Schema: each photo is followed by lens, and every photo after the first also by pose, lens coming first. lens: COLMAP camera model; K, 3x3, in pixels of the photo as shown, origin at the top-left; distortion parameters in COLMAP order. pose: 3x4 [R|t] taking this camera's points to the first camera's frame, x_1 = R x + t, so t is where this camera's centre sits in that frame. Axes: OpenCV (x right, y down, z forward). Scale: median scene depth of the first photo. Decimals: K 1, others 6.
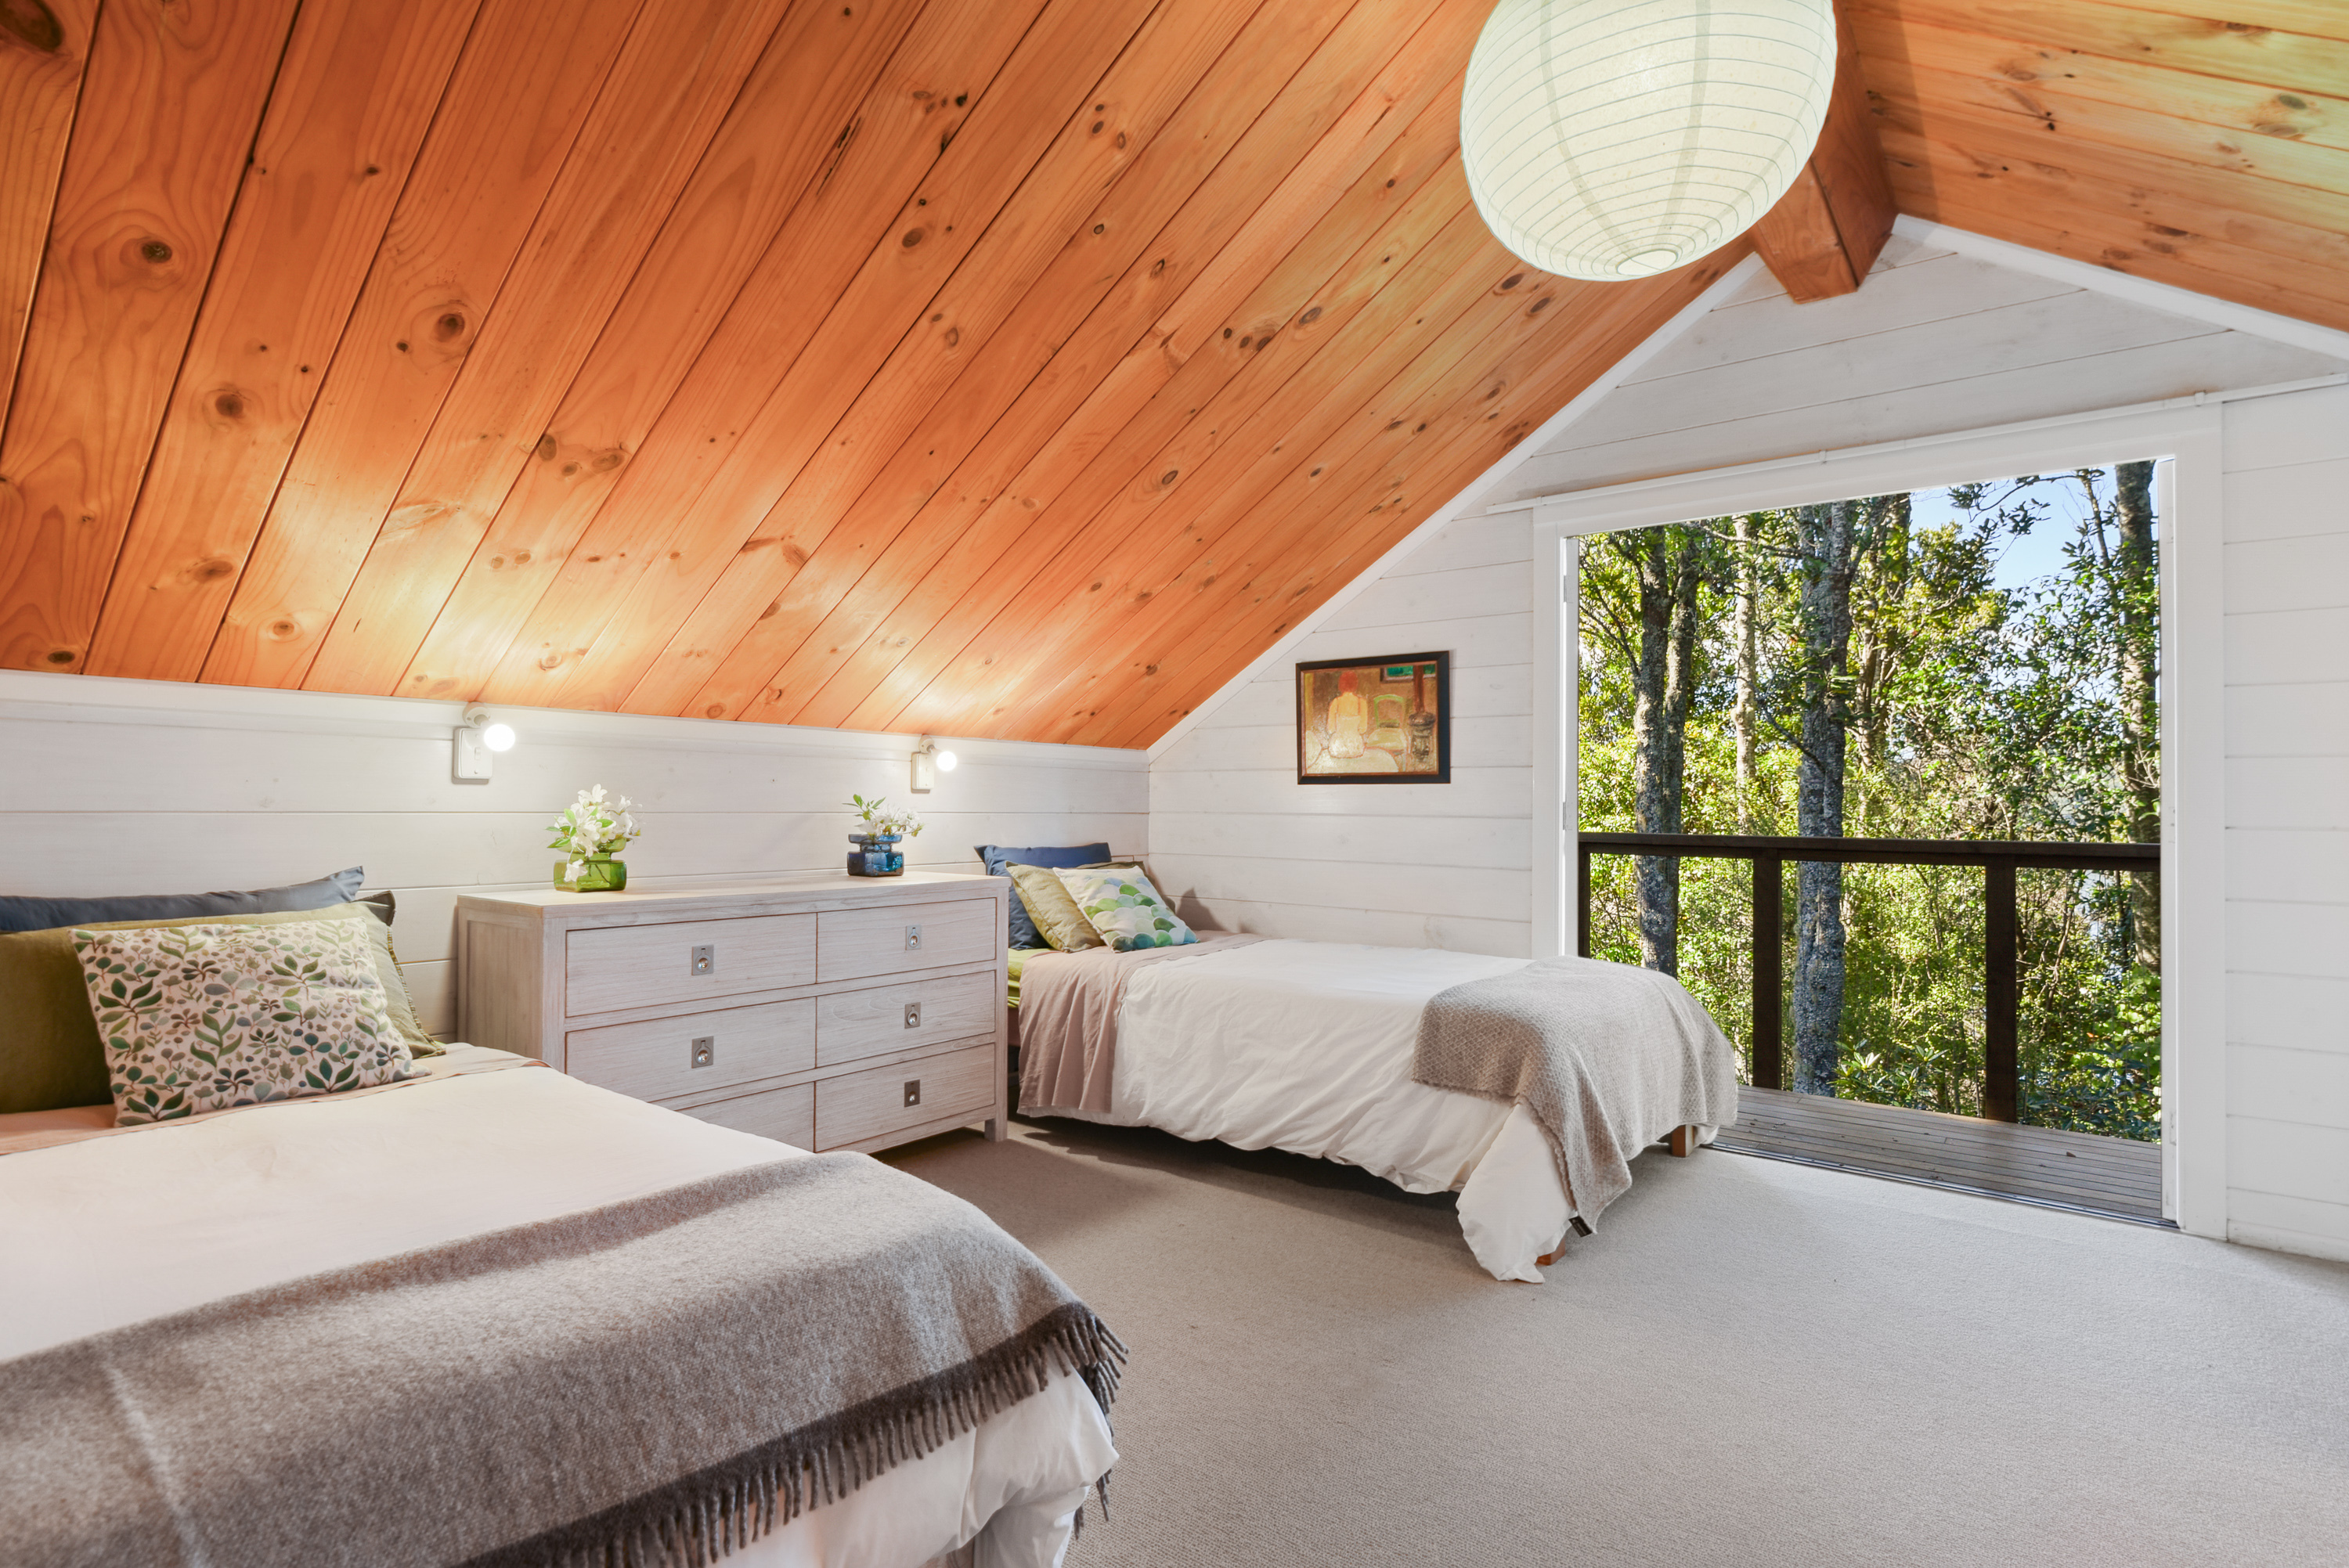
lens RADIAL K [[1129.8, 0, 1170.8], [0, 1129.8, 792.1], [0, 0, 1]] dist [0.000906, -0.000008]
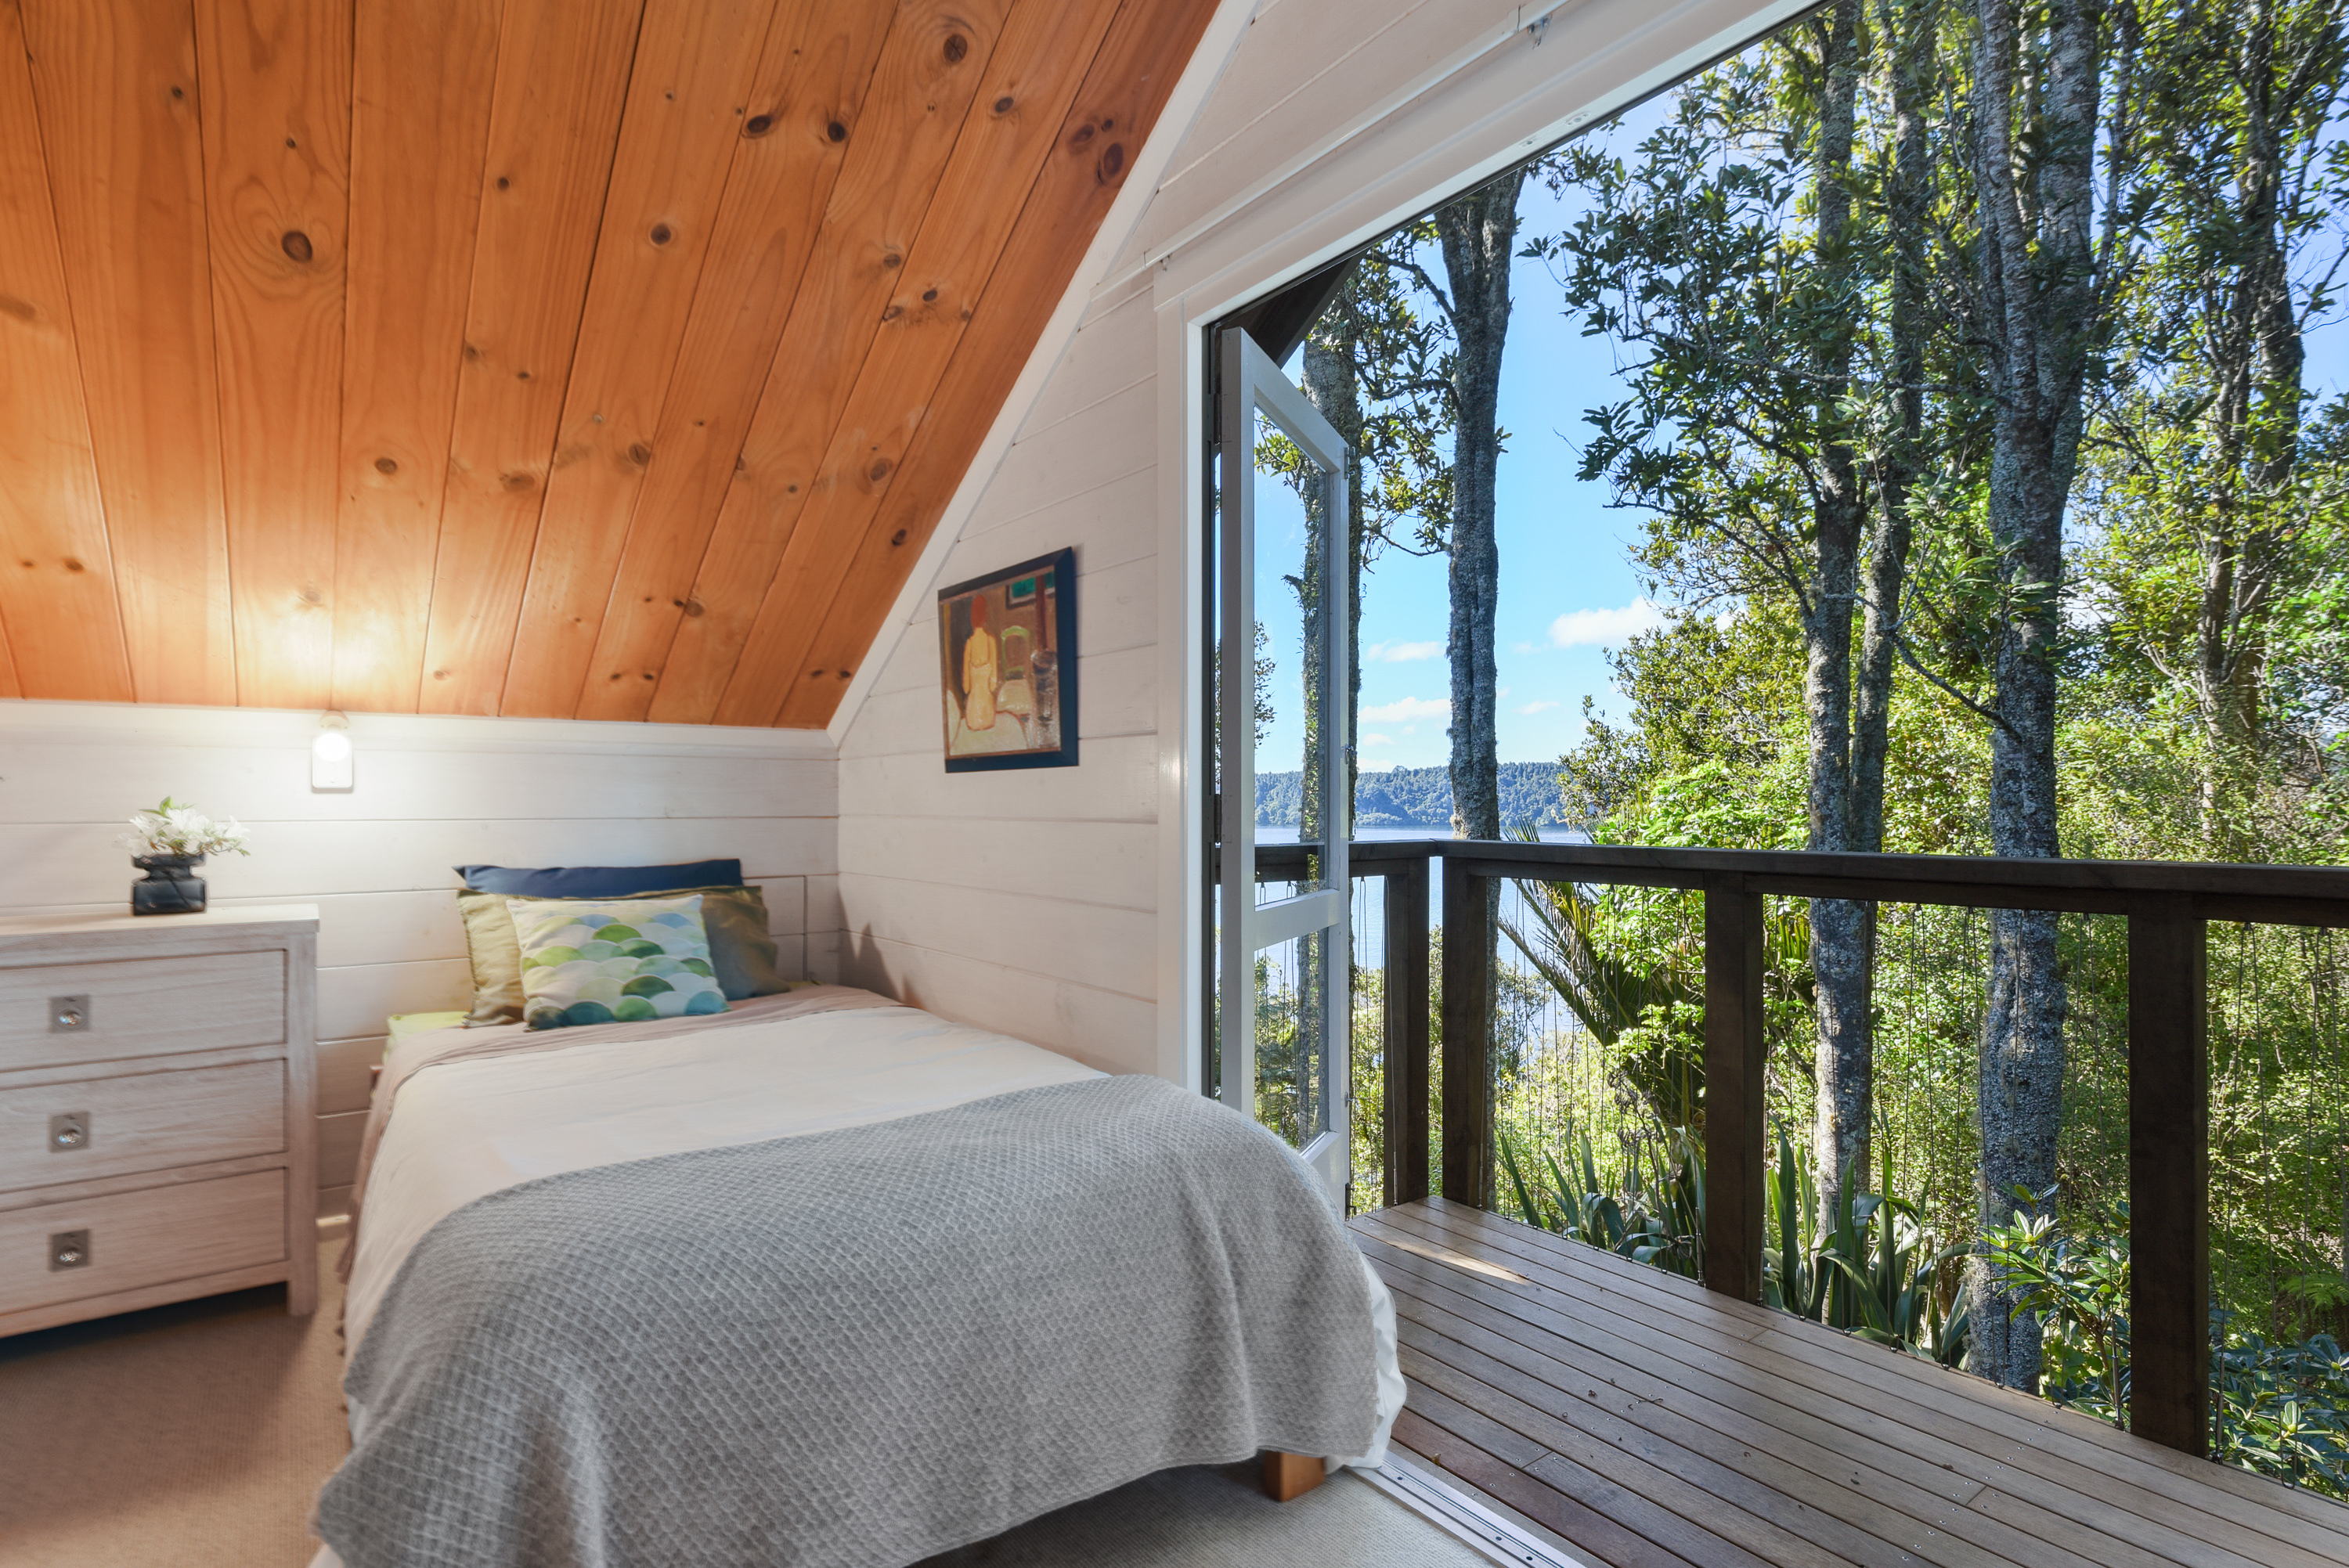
lens RADIAL K [[1154.3, 0, 1177.3], [0, 1154.3, 790.3], [0, 0, 1]] dist [0.000921, -0.000067]
pose [[0.967782, -0.013654, -0.251419, 0.440060], [0.013363, 0.999907, -0.002865, 0.007552], [0.251435, -0.000587, 0.967874, 0.397175]]
